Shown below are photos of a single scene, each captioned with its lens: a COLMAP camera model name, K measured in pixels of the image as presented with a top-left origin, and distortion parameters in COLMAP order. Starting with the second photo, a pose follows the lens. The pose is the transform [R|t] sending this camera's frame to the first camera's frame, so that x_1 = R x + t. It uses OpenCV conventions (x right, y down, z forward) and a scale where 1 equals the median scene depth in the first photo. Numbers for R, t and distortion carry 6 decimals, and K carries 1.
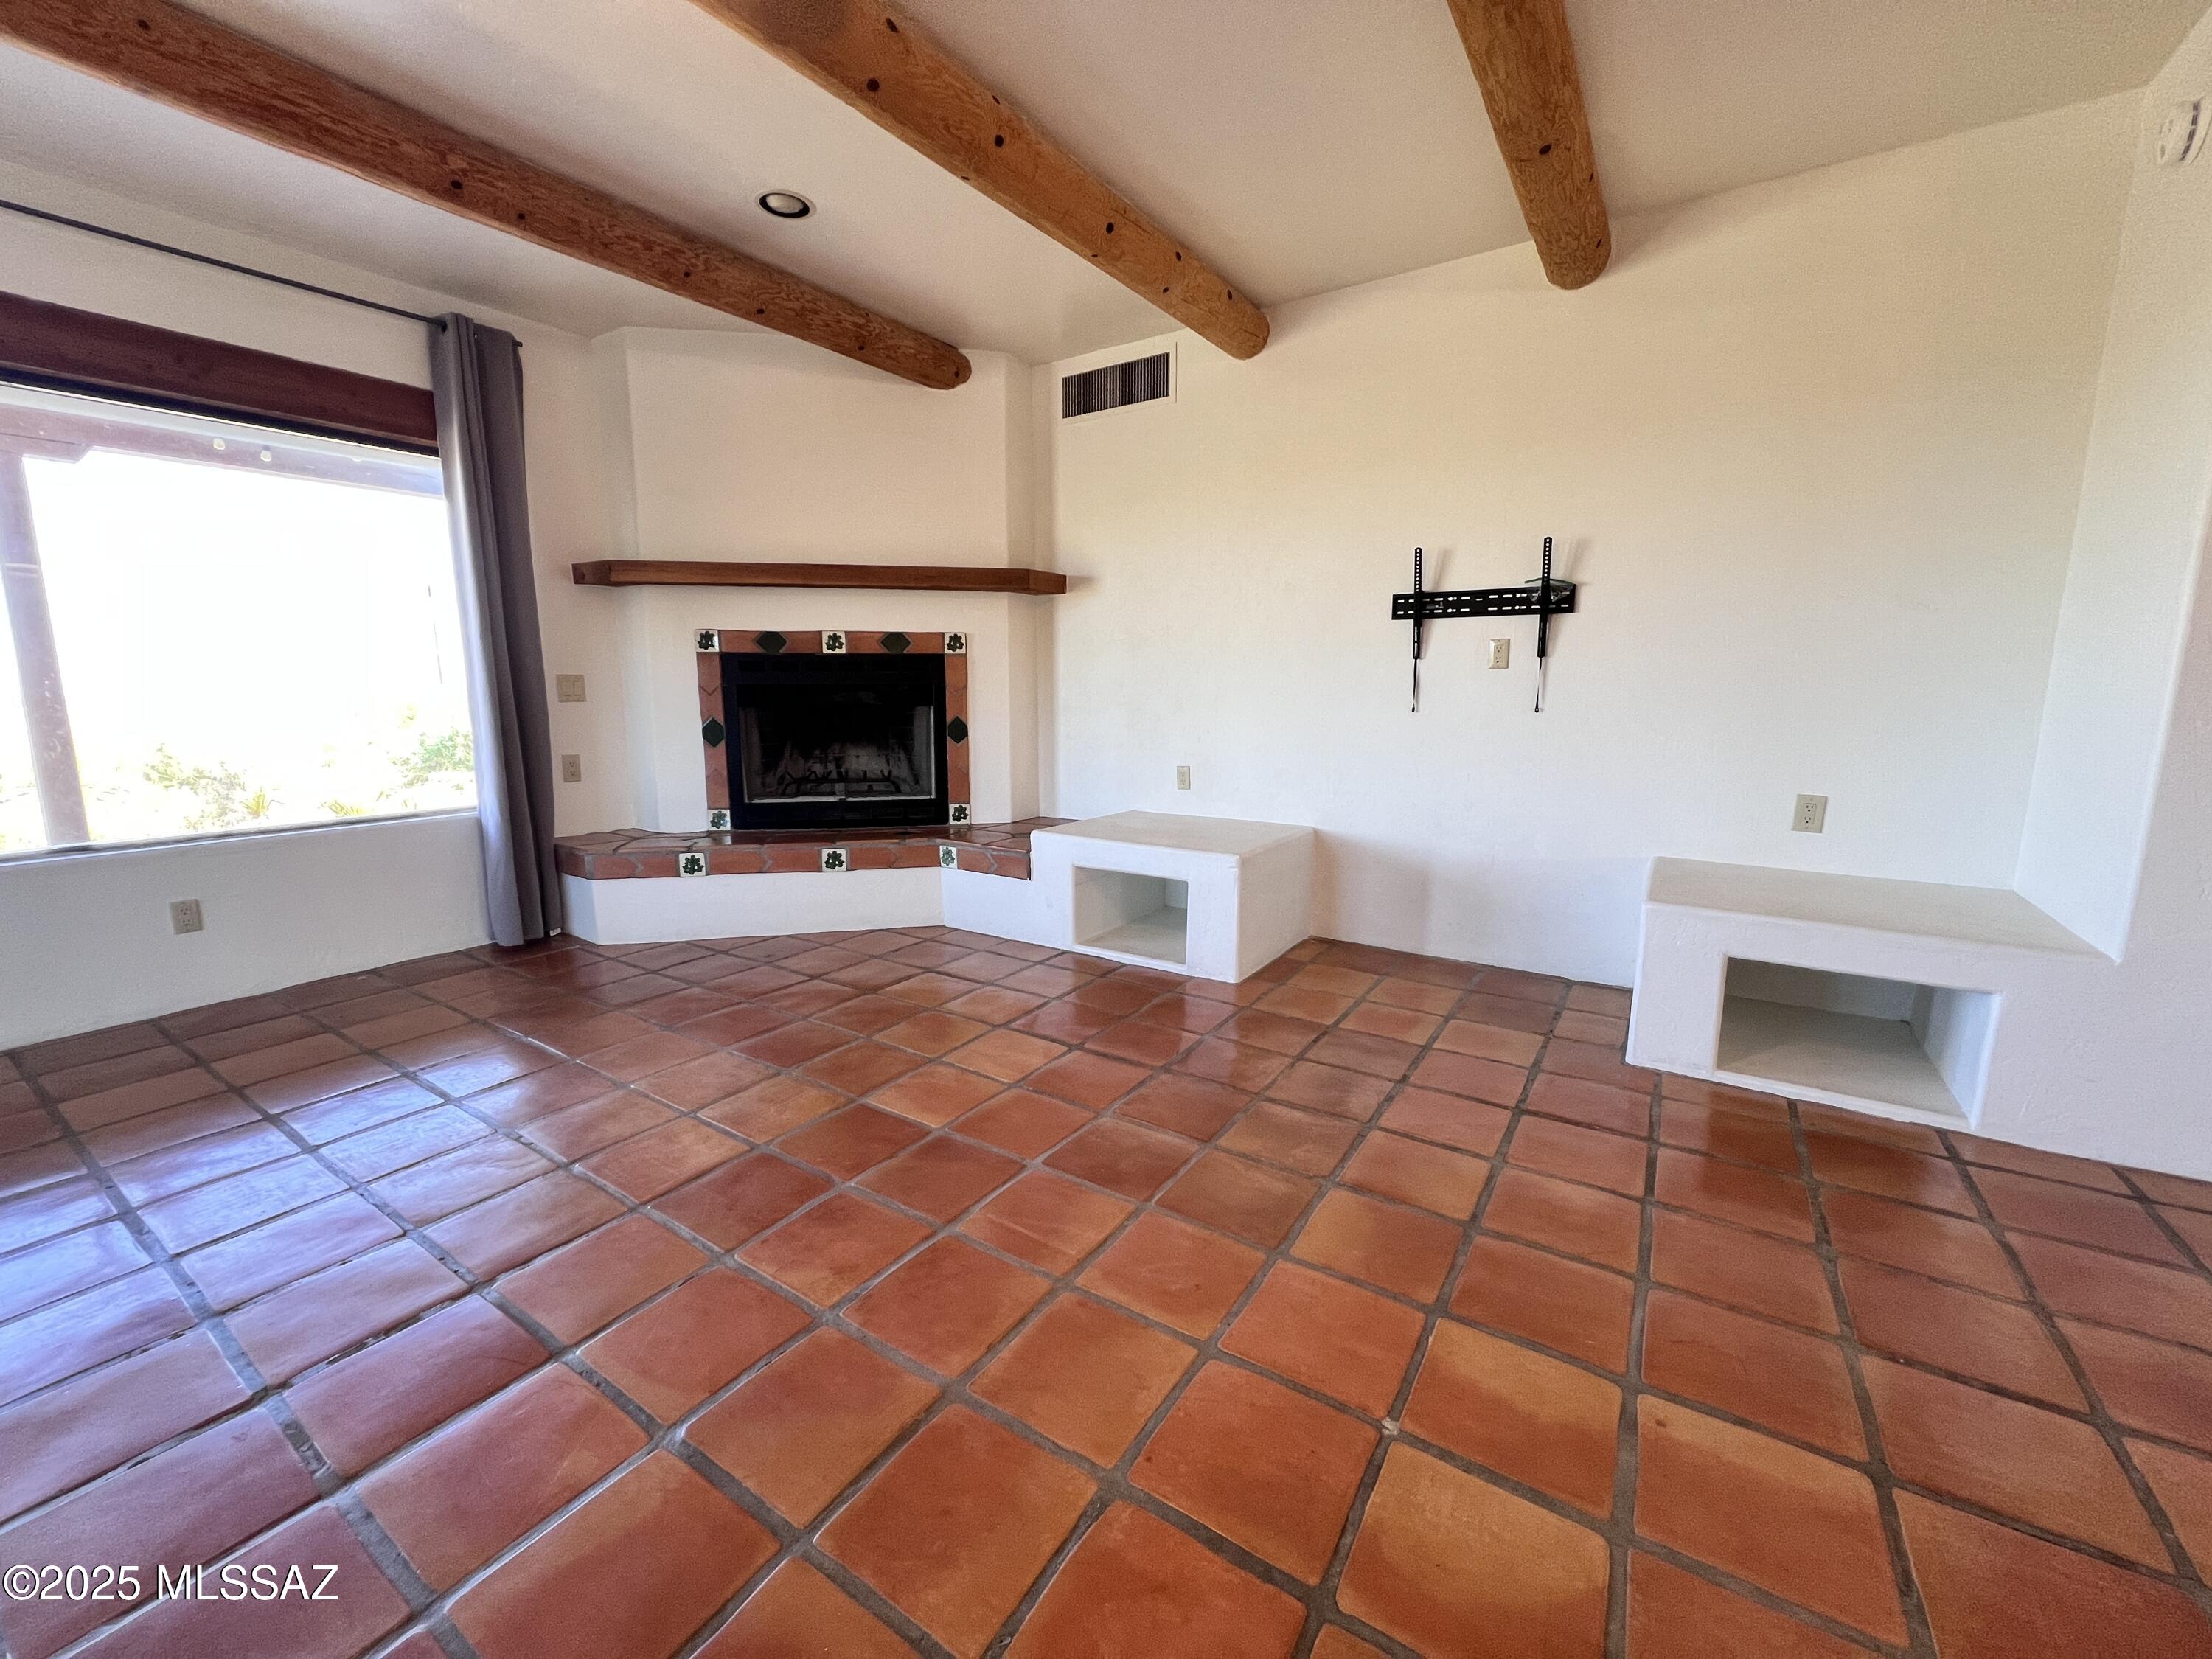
lens RADIAL K [[887.4, 0, 1101.8], [0, 887.4, 823.4], [0, 0, 1]] dist [-0.003035, 0.000909]
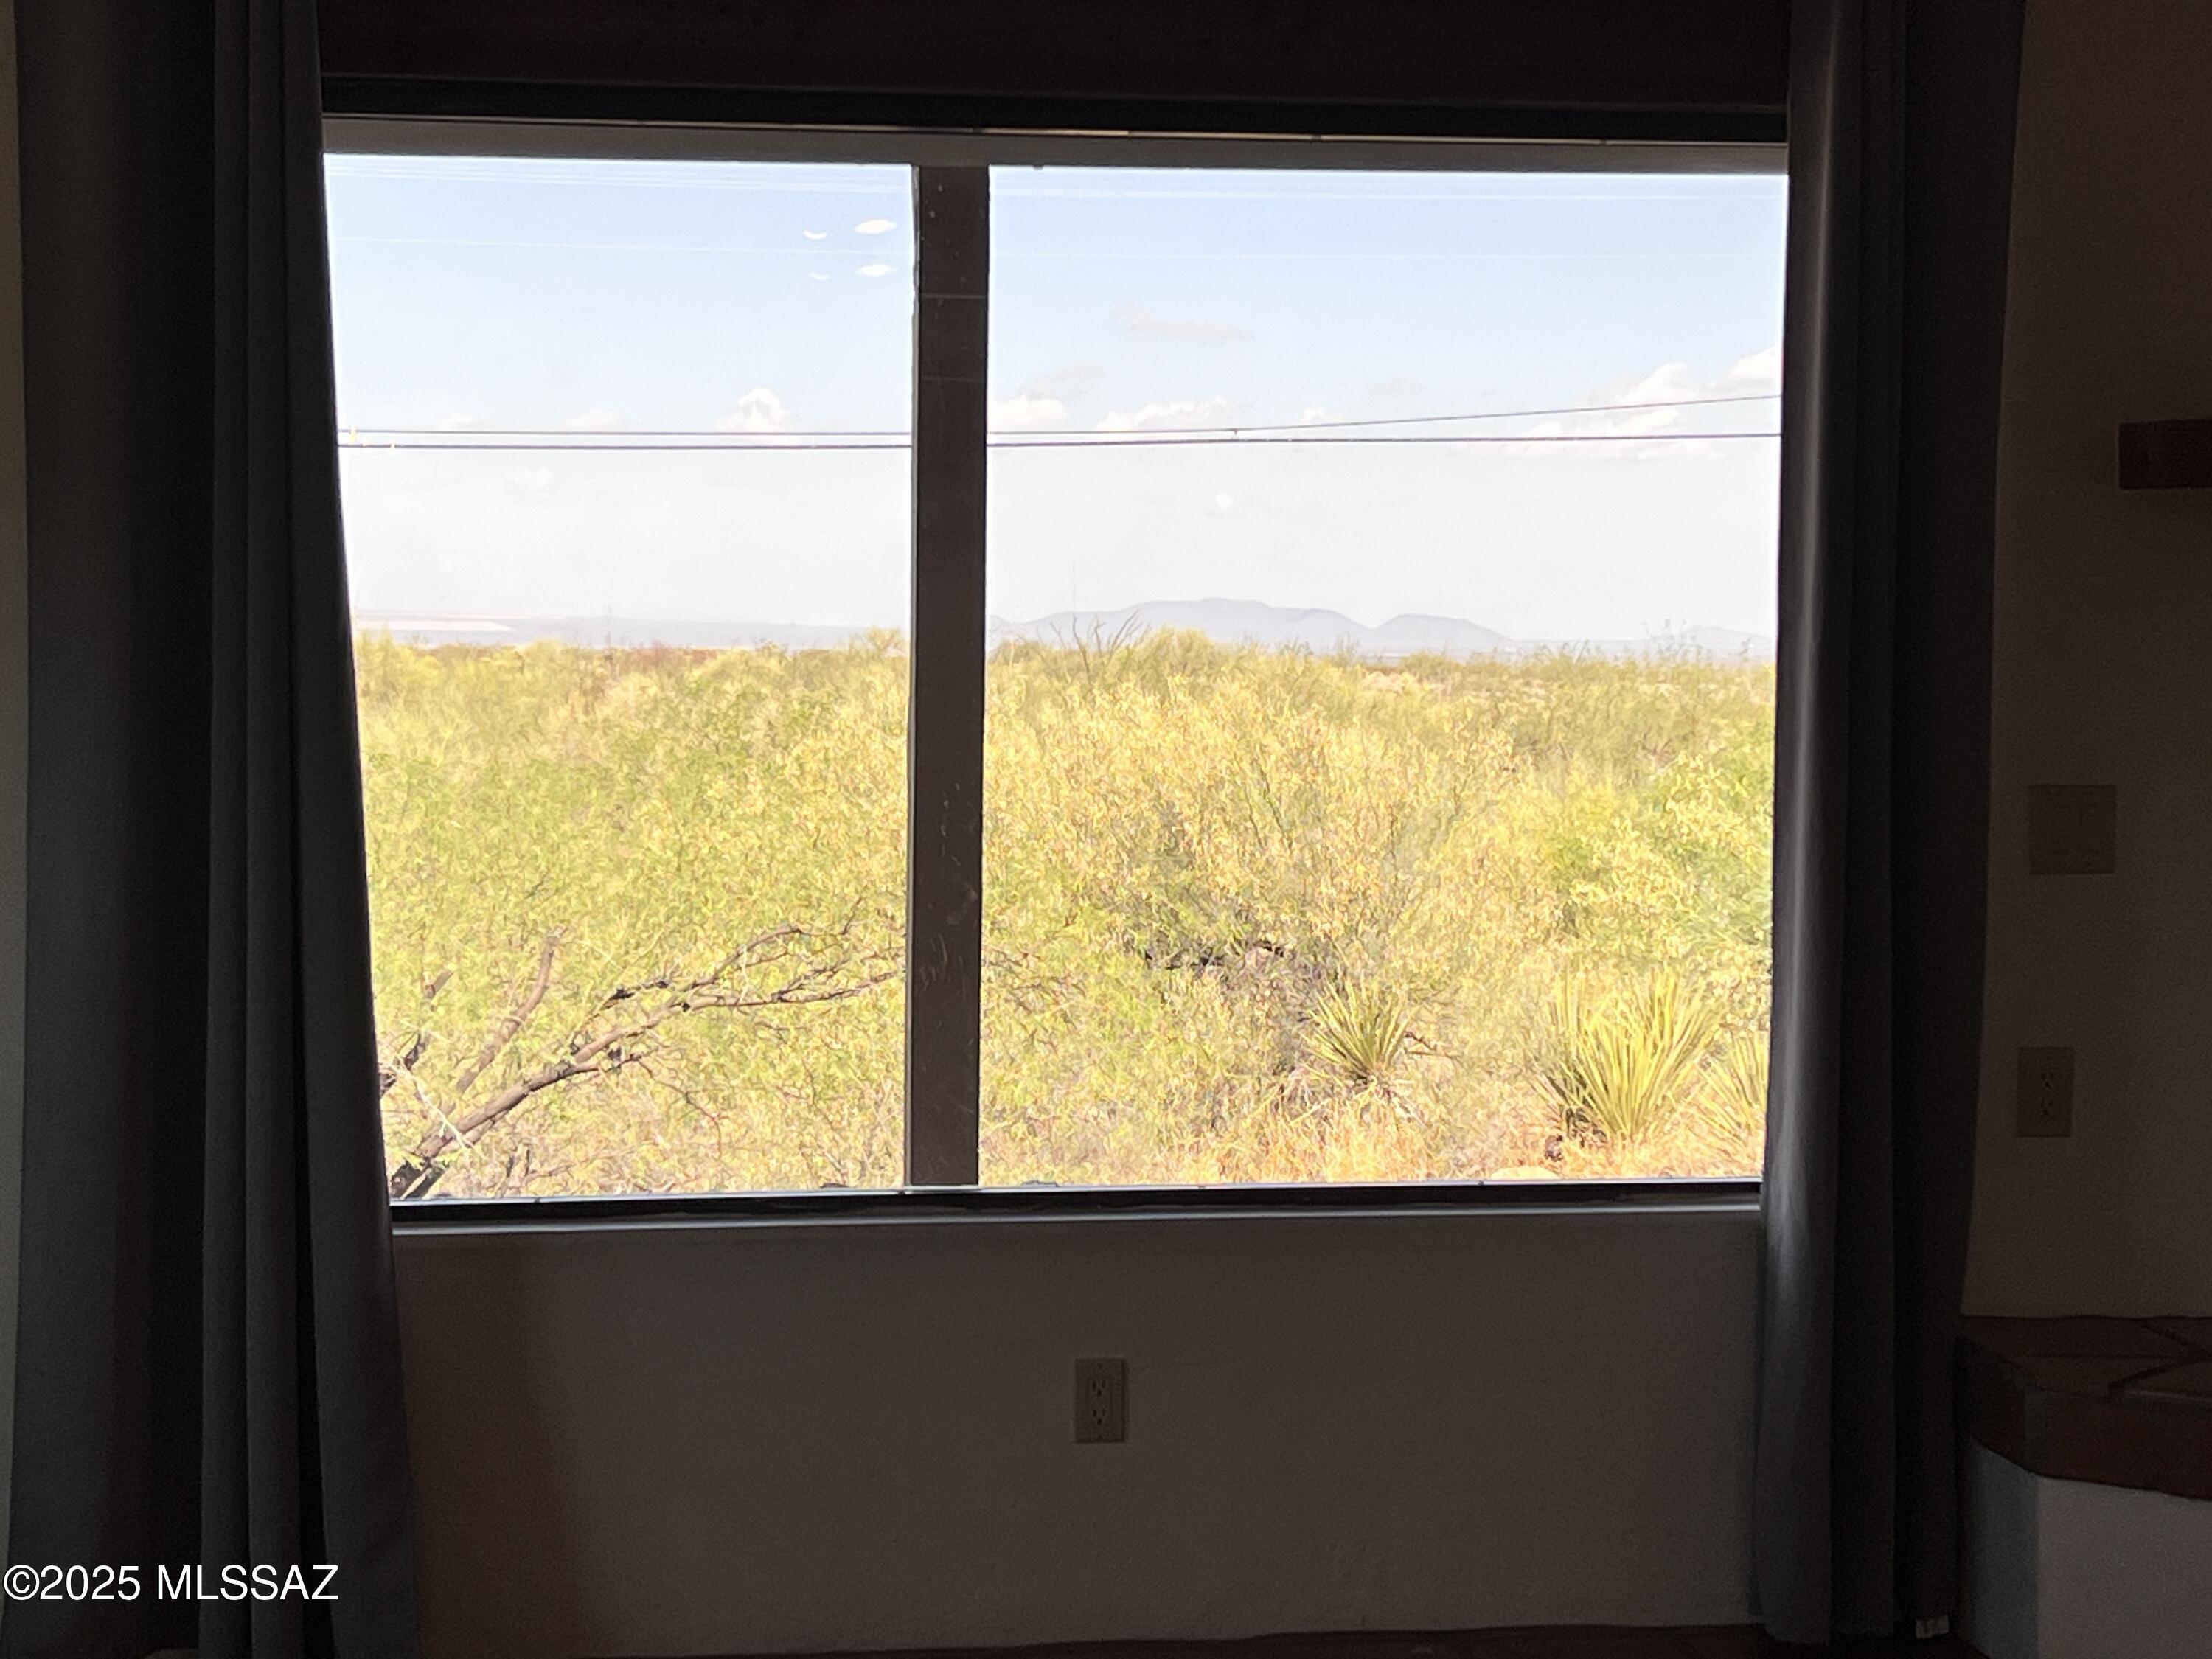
lens RADIAL K [[4230.4, 0, 1107.7], [0, 4230.4, 835.4], [0, 0, 1]] dist [0.139836, 0.000000]
pose [[0.670790, 0.048090, -0.740086, 0.269990], [-0.126624, 0.990670, -0.050395, -0.037645], [0.730758, 0.127517, 0.670621, -0.224219]]
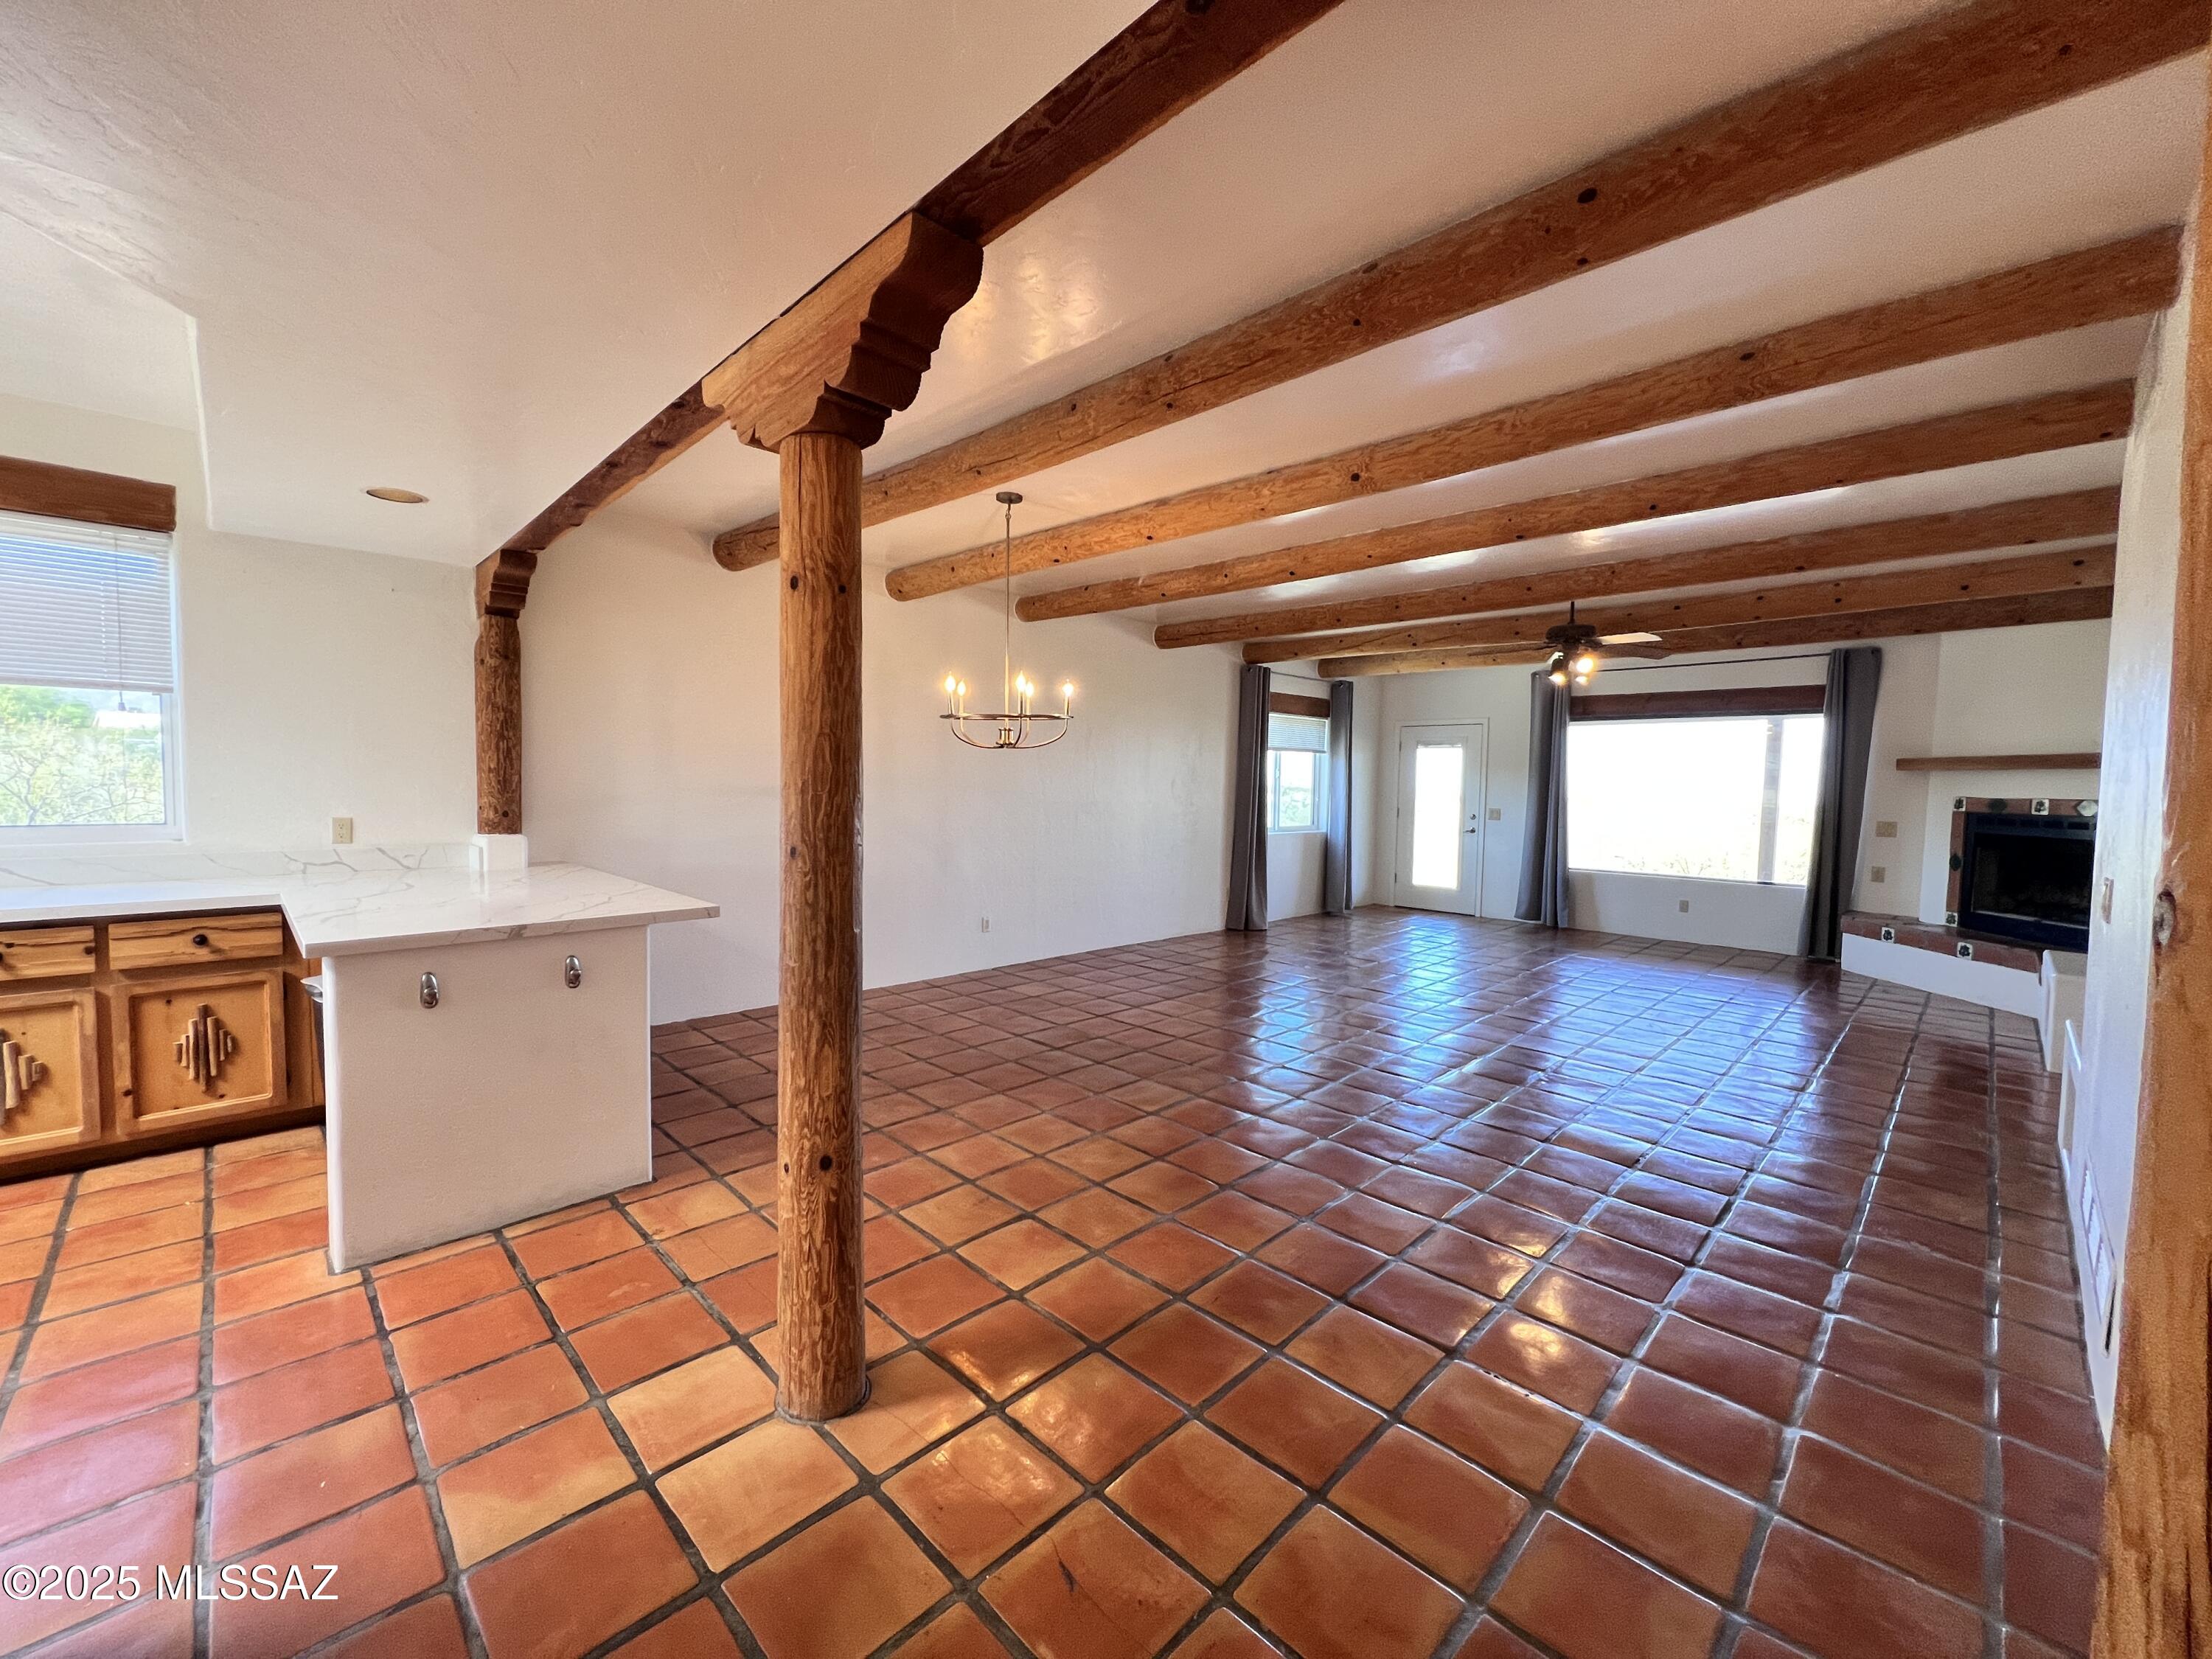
lens RADIAL K [[887.4, 0, 1099.4], [0, 887.4, 826.9], [0, 0, 1]] dist [-0.003035, 0.000909]
pose [[-0.206139, 0.049955, -0.977247, 1.515921], [-0.173406, 0.981024, 0.086726, -0.042195], [0.963035, 0.187338, -0.193565, -0.165349]]
